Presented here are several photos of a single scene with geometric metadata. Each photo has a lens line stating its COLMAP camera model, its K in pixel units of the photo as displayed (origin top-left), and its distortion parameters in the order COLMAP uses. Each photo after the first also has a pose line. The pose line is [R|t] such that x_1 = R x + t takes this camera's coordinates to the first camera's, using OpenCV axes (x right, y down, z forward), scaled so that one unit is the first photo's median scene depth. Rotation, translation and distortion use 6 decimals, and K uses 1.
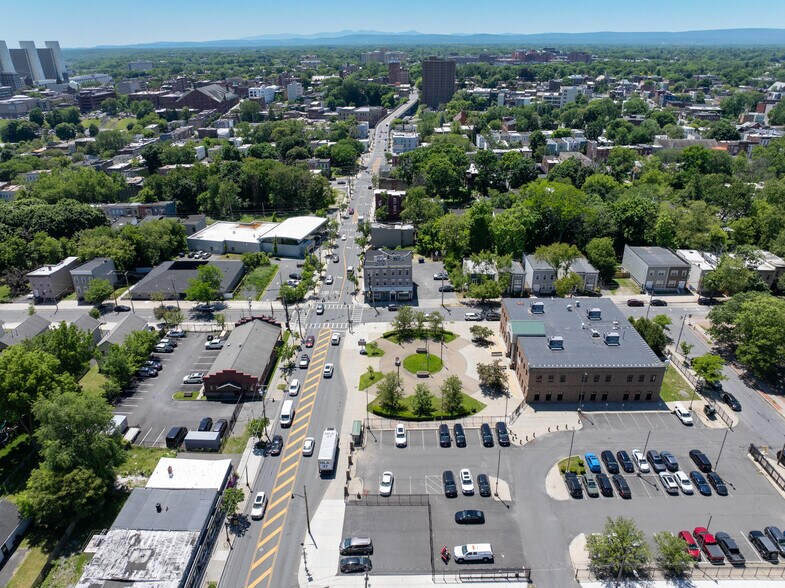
lens RADIAL K [[552.3, 0, 396.2], [0, 552.3, 293.0], [0, 0, 1]] dist [-0.050888, 0.025034]
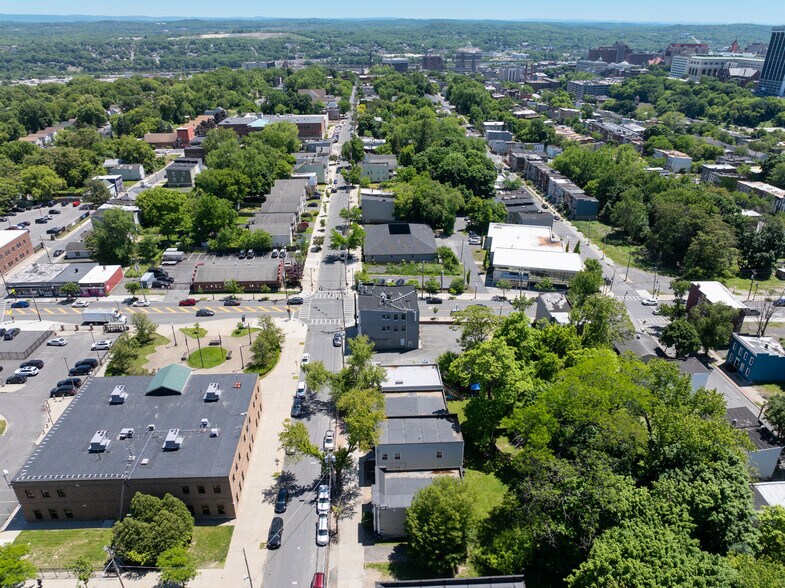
lens RADIAL K [[552.3, 0, 389.4], [0, 552.3, 296.2], [0, 0, 1]] dist [-0.050888, 0.025034]
pose [[0.047950, 0.449097, -0.892195, 0.677703], [-0.411980, 0.822599, 0.391924, -0.366921], [0.909931, 0.348774, 0.224462, 0.776577]]
